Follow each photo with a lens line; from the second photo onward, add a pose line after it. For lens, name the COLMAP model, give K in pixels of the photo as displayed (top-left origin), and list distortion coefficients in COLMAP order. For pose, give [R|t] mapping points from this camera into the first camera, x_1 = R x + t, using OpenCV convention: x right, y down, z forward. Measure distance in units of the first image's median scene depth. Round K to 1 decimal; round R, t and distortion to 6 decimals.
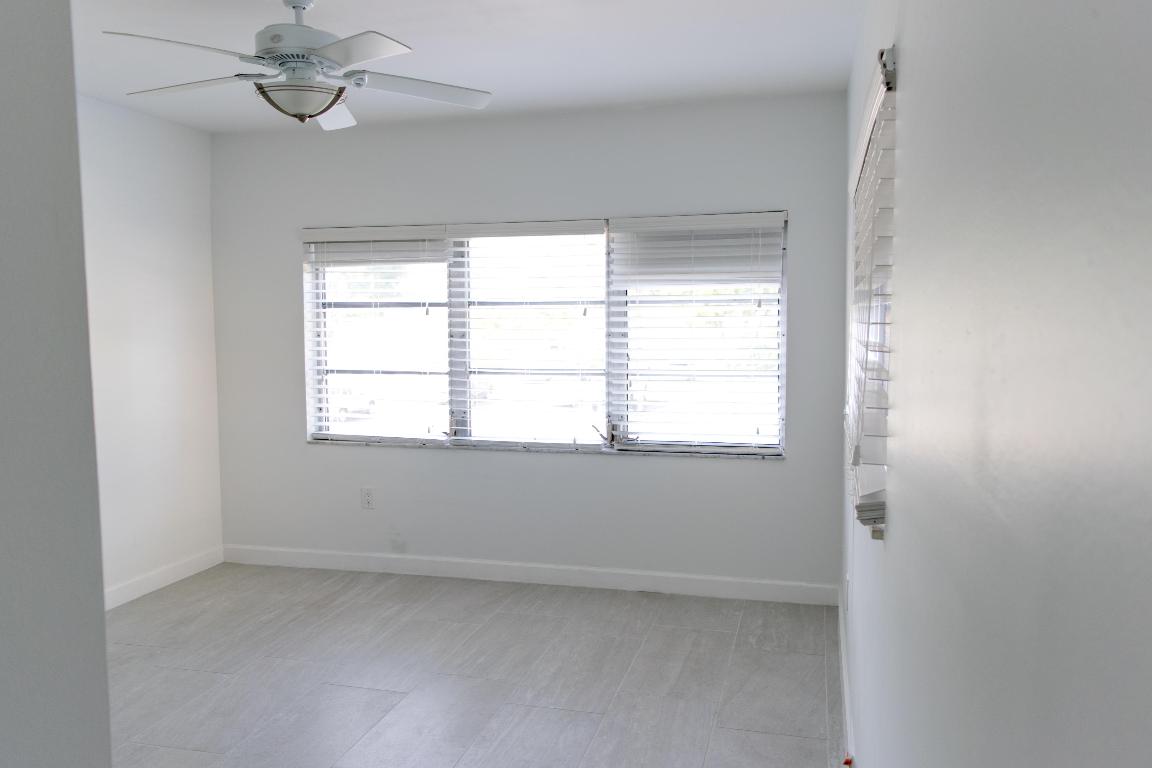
lens RADIAL K [[877.0, 0, 576.0], [0, 877.0, 384.0], [0, 0, 1]] dist [0.005446, 0.000786]
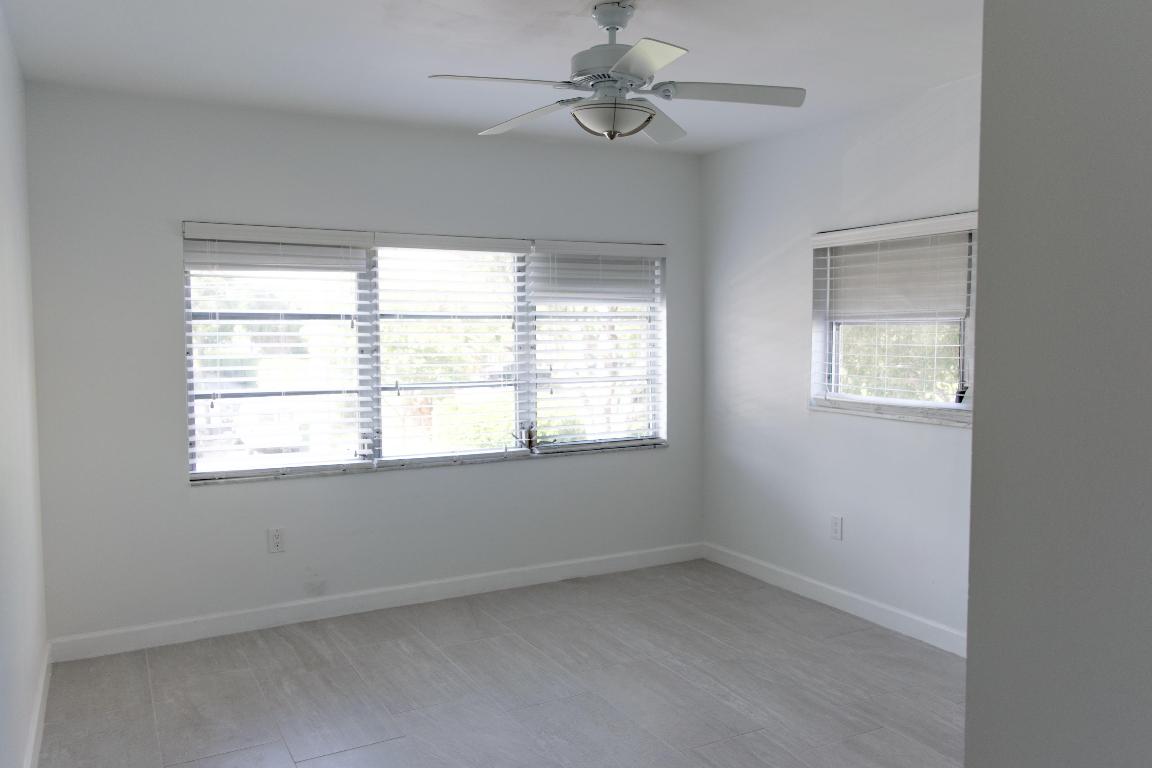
lens RADIAL K [[877.0, 0, 576.0], [0, 877.0, 384.0], [0, 0, 1]] dist [0.005446, 0.000786]
pose [[0.730251, -0.039903, 0.682013, -0.631171], [0.053644, 0.998560, 0.000985, -0.008801], [-0.681070, 0.035866, 0.731339, 0.171480]]
